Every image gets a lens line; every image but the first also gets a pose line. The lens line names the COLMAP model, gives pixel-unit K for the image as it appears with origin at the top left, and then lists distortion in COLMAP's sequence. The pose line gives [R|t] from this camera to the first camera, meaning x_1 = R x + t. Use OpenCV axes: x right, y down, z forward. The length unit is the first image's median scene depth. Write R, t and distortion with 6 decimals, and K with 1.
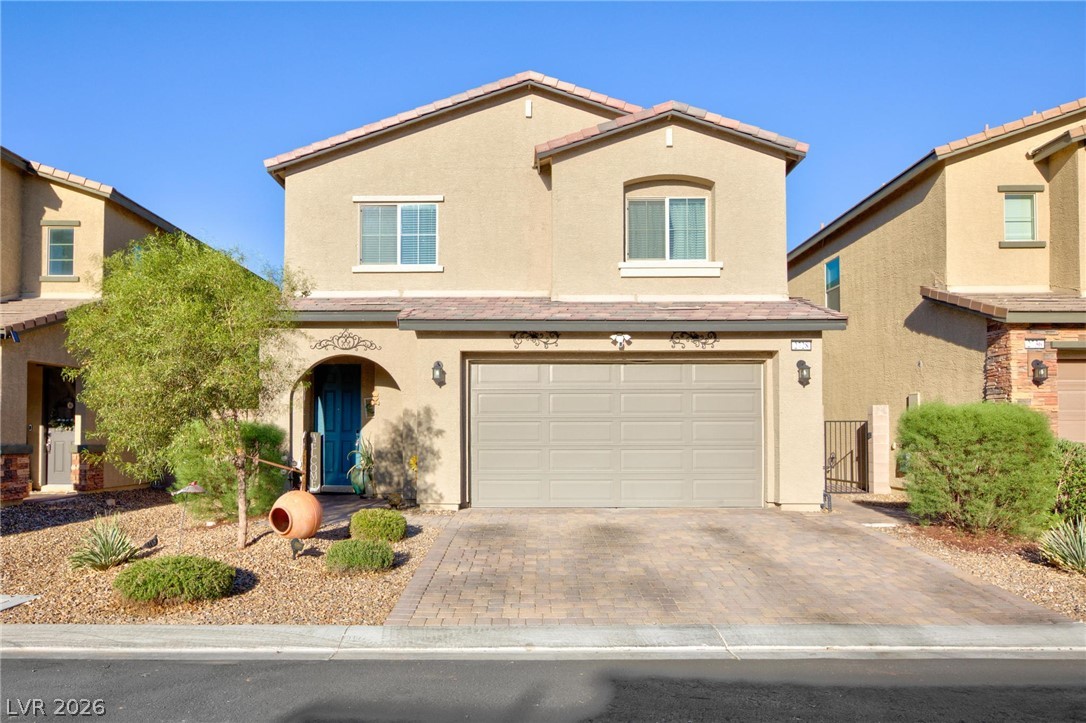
lens RADIAL K [[777.2, 0, 510.8], [0, 777.2, 427.3], [0, 0, 1]] dist [-0.007814, 0.005086]
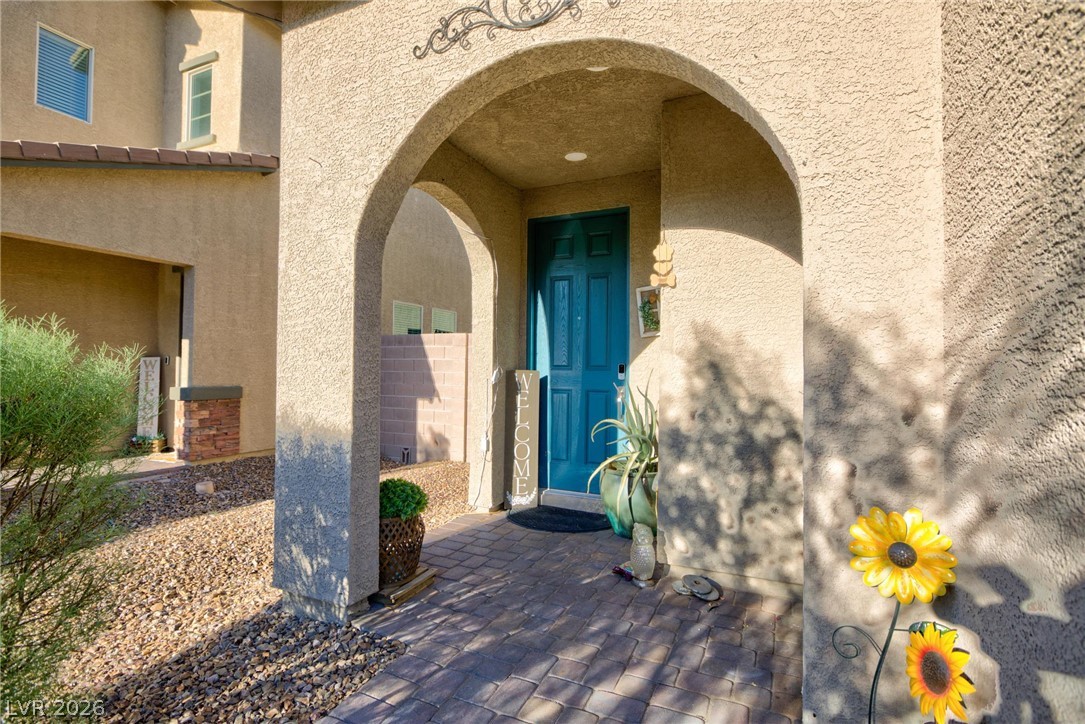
lens RADIAL K [[503.1, 0, 545.5], [0, 503.1, 364.0], [0, 0, 1]] dist [-0.022995, 0.006334]
pose [[0.916549, 0.003165, -0.399910, -0.141255], [-0.004475, 0.999987, -0.002343, 0.003811], [0.399898, 0.003937, 0.916551, 0.823189]]
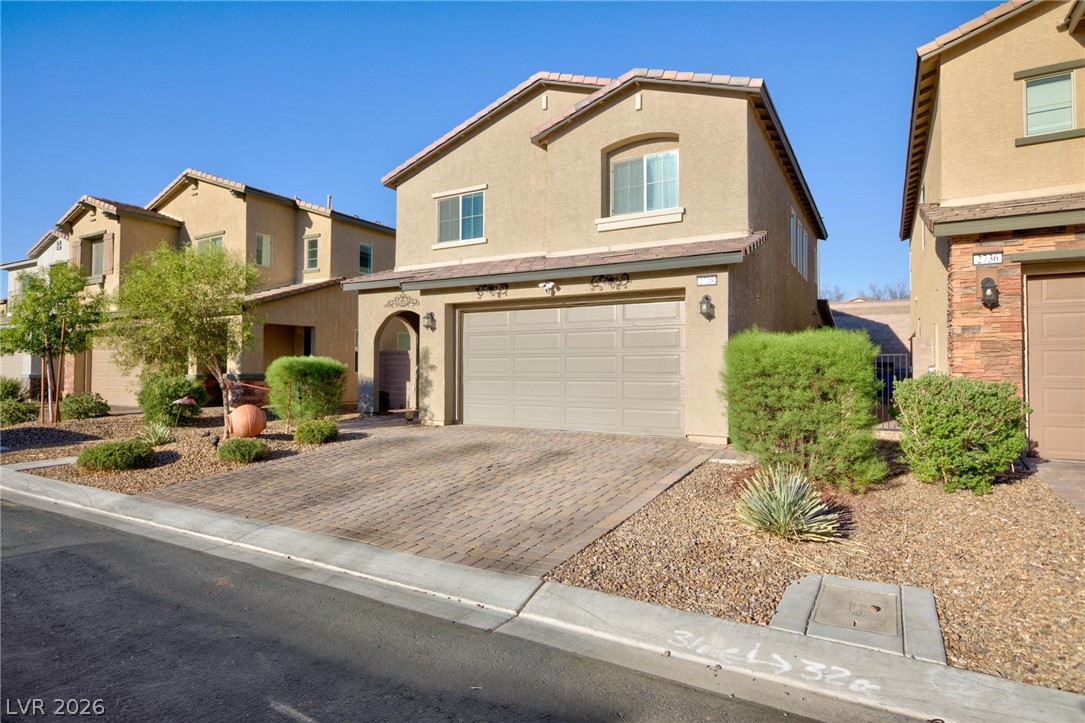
lens RADIAL K [[593.9, 0, 546.4], [0, 593.9, 362.7], [0, 0, 1]] dist [-0.004258, 0.001669]
pose [[0.870223, -0.002840, -0.492650, 0.507998], [0.000819, 0.999990, -0.004319, 0.004552], [0.492658, 0.003355, 0.870217, 0.195524]]
